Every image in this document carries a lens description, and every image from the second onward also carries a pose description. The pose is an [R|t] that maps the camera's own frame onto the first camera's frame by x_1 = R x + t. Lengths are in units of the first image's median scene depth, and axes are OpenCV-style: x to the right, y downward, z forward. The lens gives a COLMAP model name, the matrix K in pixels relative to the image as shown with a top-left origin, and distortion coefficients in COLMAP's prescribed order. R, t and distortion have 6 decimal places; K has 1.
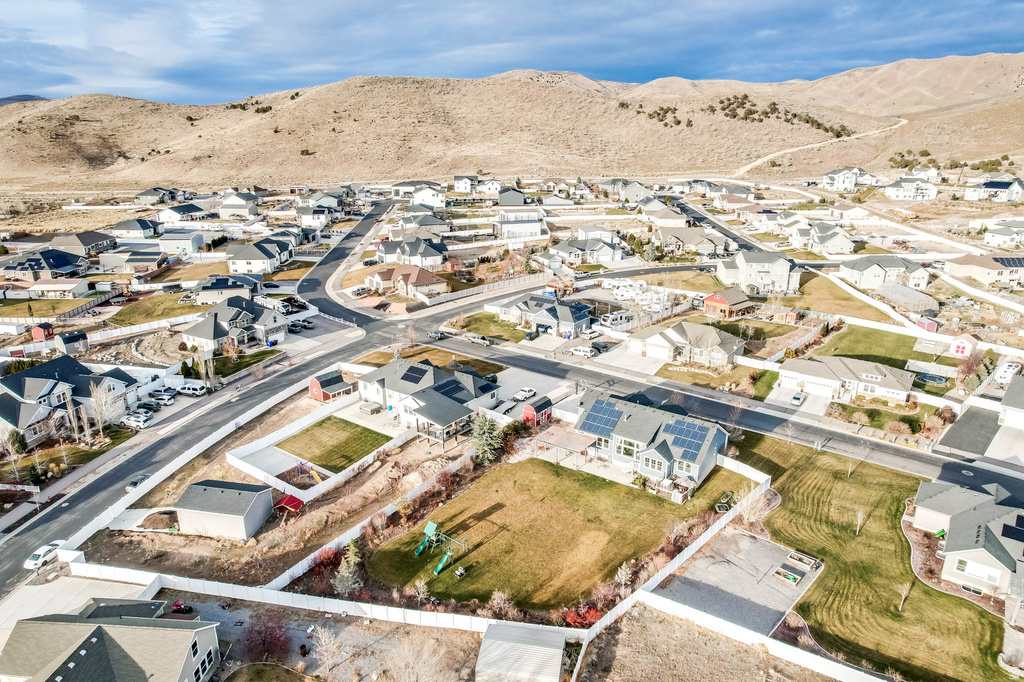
lens RADIAL K [[656.9, 0, 509.9], [0, 656.9, 339.3], [0, 0, 1]] dist [-0.077195, 0.067077]
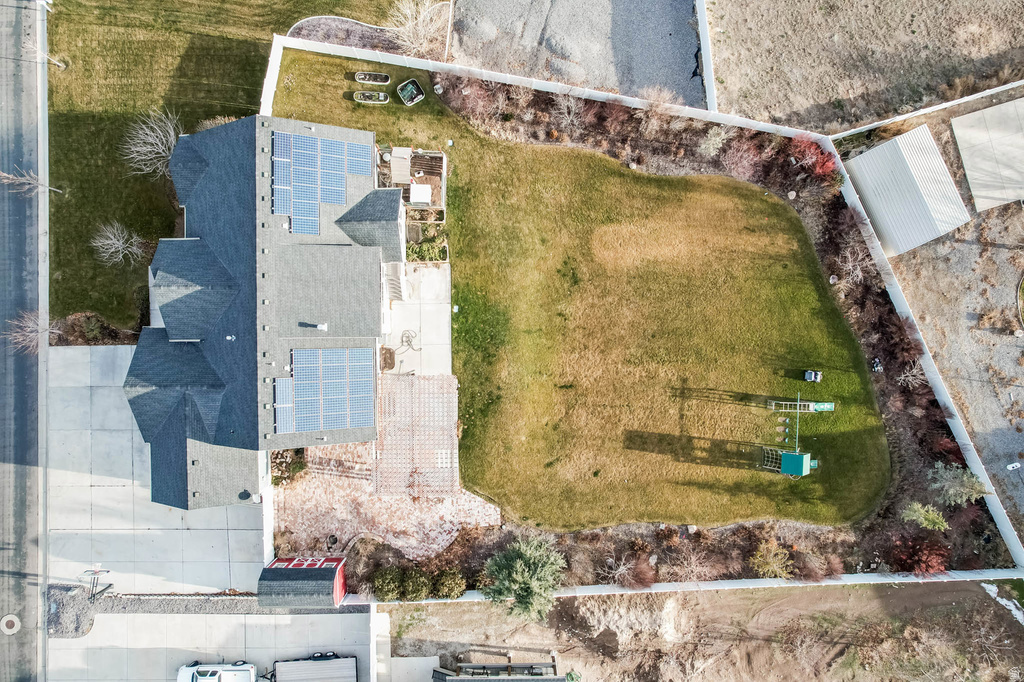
lens RADIAL K [[656.9, 0, 509.9], [0, 656.9, 339.3], [0, 0, 1]] dist [-0.077195, 0.067077]
pose [[-0.592743, -0.805386, -0.002934, 0.068652], [0.230716, -0.173288, 0.957466, -0.164889], [-0.771638, 0.566855, 0.288531, 0.534644]]
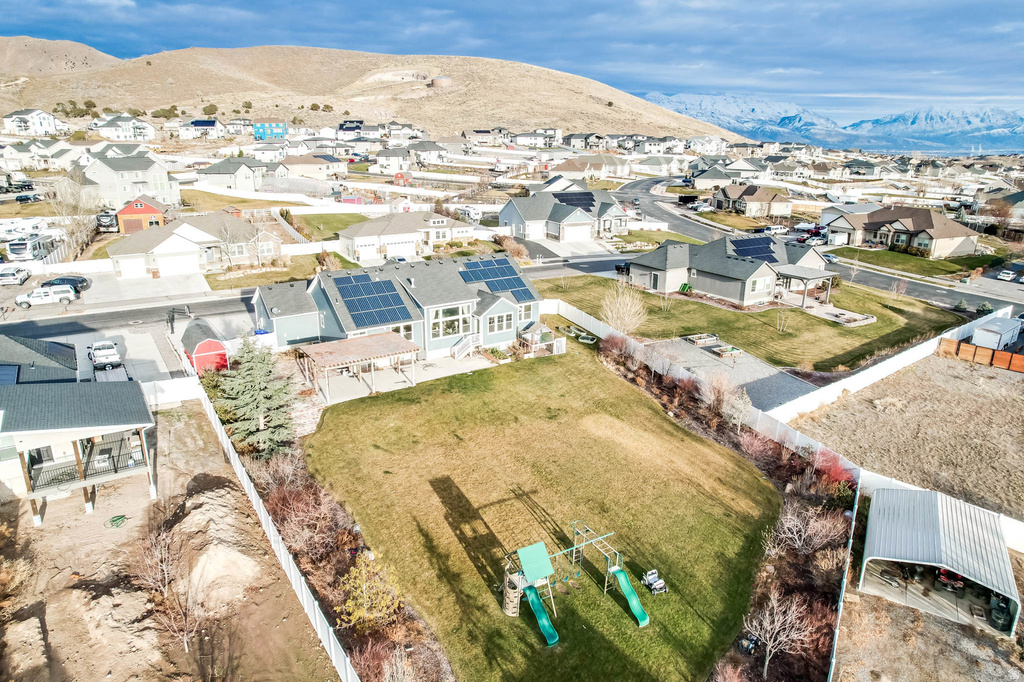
lens RADIAL K [[656.9, 0, 509.9], [0, 656.9, 339.3], [0, 0, 1]] dist [-0.077195, 0.067077]
pose [[0.341964, -0.281441, 0.896578, -0.231961], [0.272260, 0.942849, 0.192123, 0.052723], [-0.899408, 0.178403, 0.399045, 0.462562]]
